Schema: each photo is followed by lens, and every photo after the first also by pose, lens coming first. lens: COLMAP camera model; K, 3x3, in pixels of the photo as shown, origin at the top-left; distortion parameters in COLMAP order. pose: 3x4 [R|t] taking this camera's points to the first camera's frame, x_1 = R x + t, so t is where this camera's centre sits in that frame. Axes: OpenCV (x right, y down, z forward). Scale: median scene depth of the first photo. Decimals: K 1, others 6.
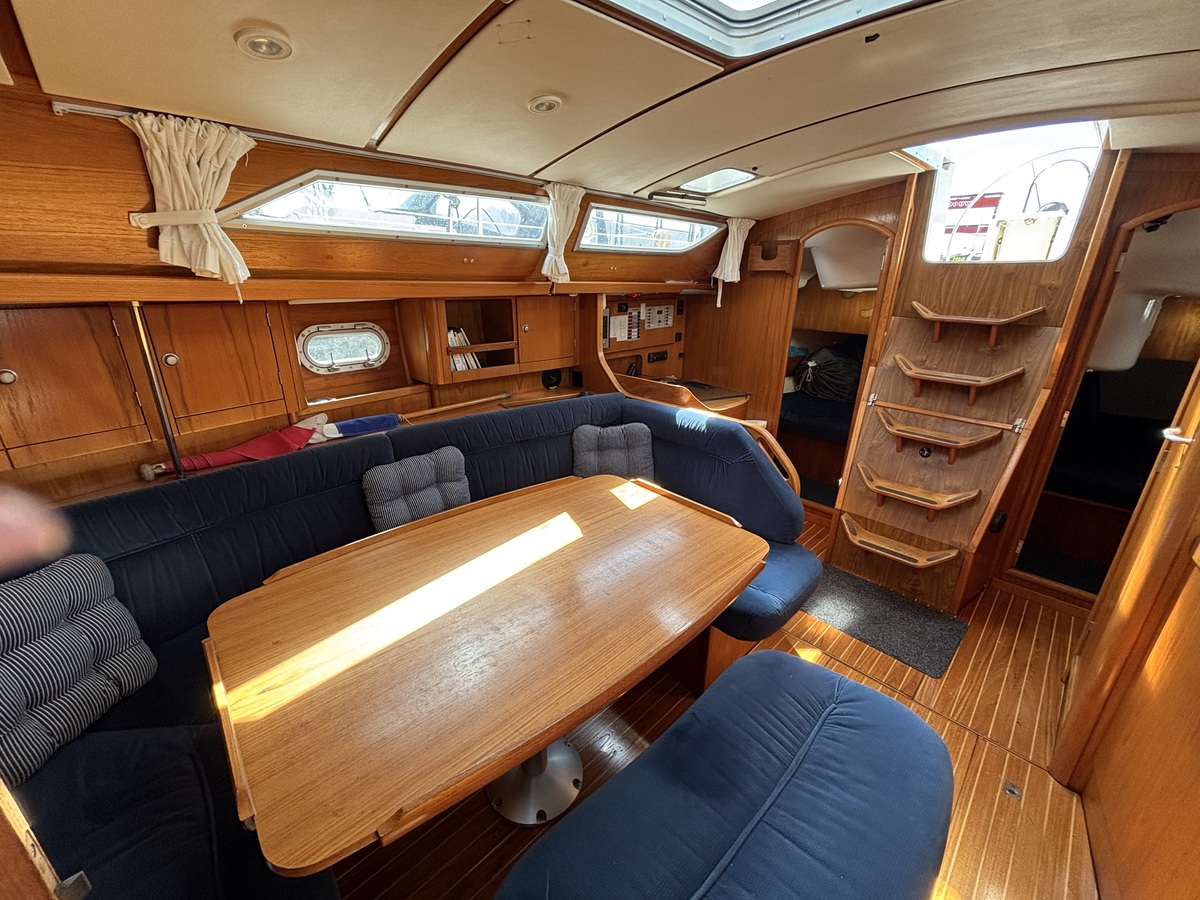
lens RADIAL K [[480.7, 0, 600.2], [0, 480.7, 445.0], [0, 0, 1]] dist [0.001155, -0.000164]
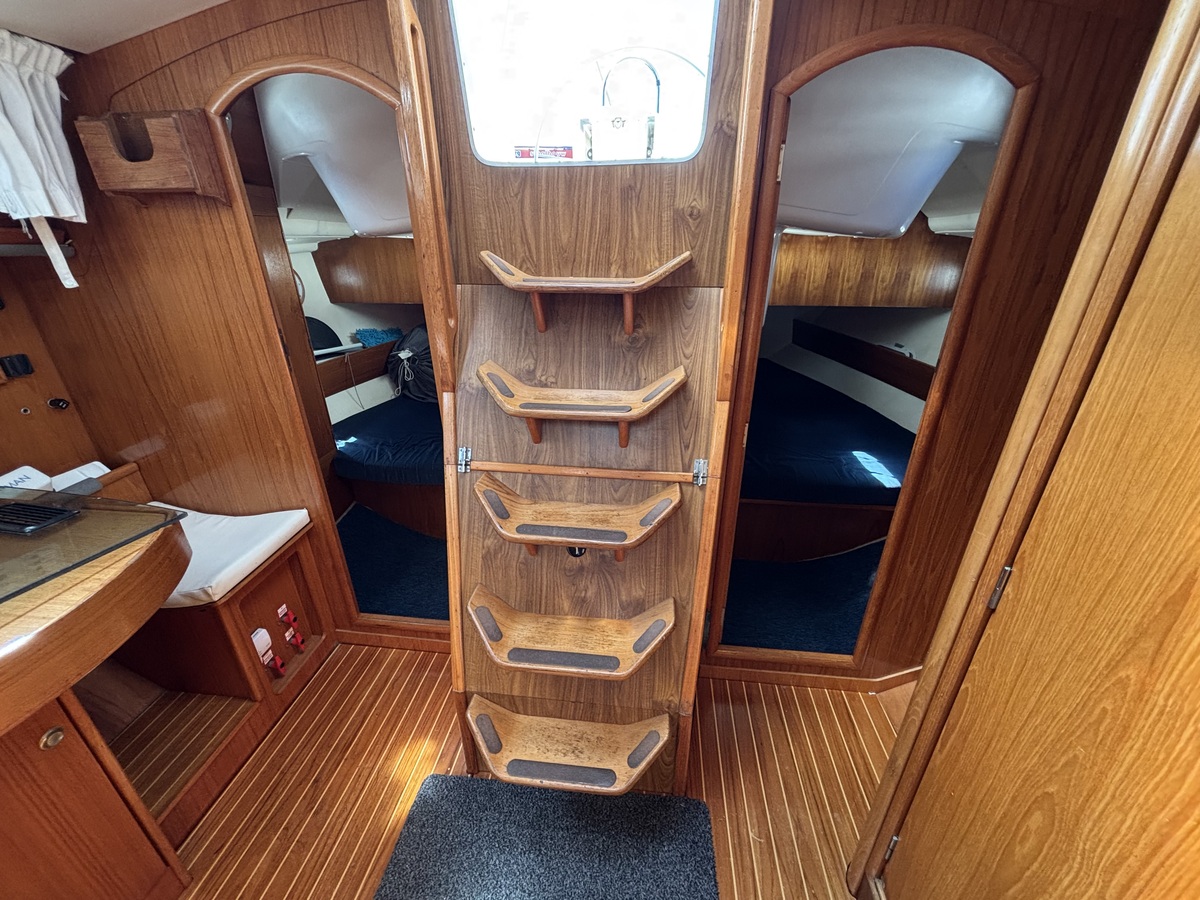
lens RADIAL K [[480.7, 0, 600.2], [0, 480.7, 445.0], [0, 0, 1]] dist [0.001155, -0.000164]
pose [[0.772369, -0.274511, 0.572791, 0.450918], [0.226289, 0.961538, 0.155684, -0.175295], [-0.593498, 0.009370, 0.804781, 0.594658]]
